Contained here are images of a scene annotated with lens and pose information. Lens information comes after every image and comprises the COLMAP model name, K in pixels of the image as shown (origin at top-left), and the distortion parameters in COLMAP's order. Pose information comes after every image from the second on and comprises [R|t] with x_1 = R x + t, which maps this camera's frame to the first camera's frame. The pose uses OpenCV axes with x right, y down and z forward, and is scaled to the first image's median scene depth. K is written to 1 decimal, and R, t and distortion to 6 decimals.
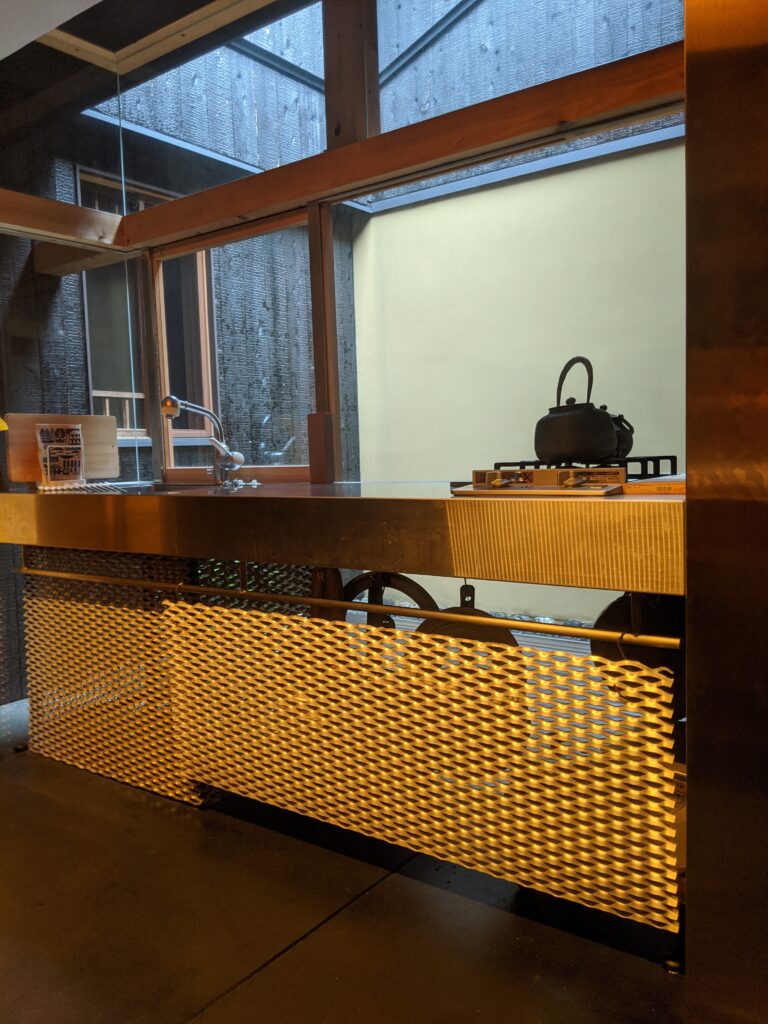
lens RADIAL K [[843.6, 0, 382.3], [0, 843.6, 506.9], [0, 0, 1]] dist [0.063049, -0.128825]
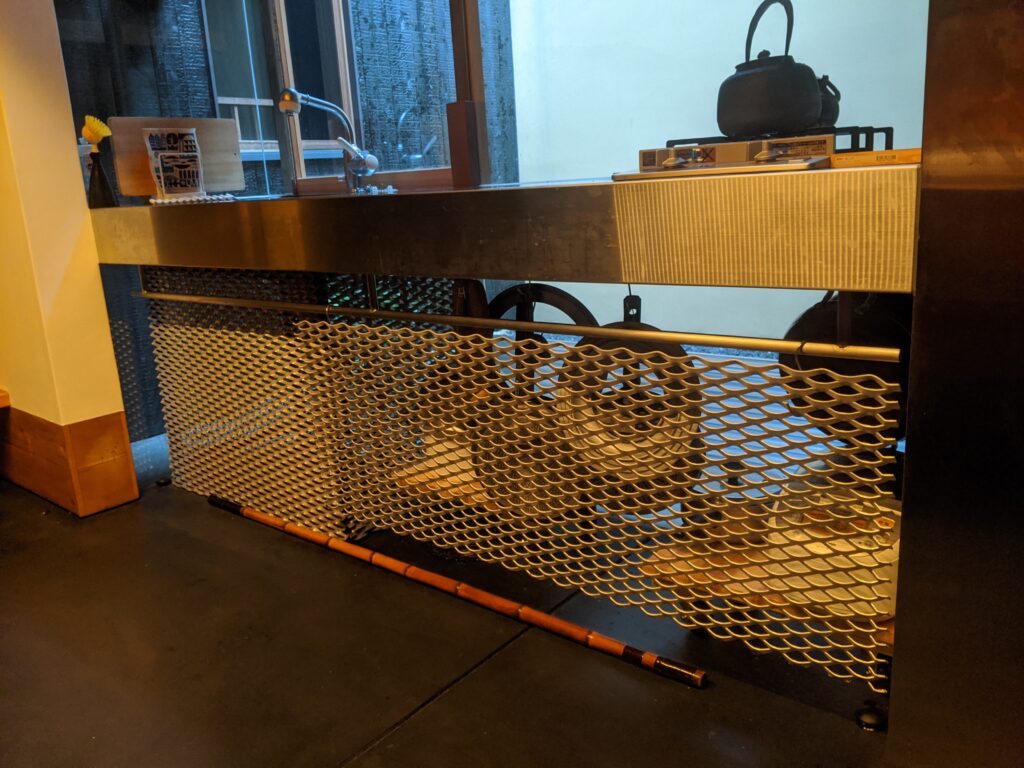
lens RADIAL K [[843.6, 0, 511.9], [0, 843.6, 382.4], [0, 0, 1]] dist [0.063049, -0.128825]
pose [[0.998552, -0.019645, -0.050086, 0.019627], [0.028092, 0.984347, 0.173986, 0.025452], [0.045884, -0.175141, 0.983474, 0.135808]]
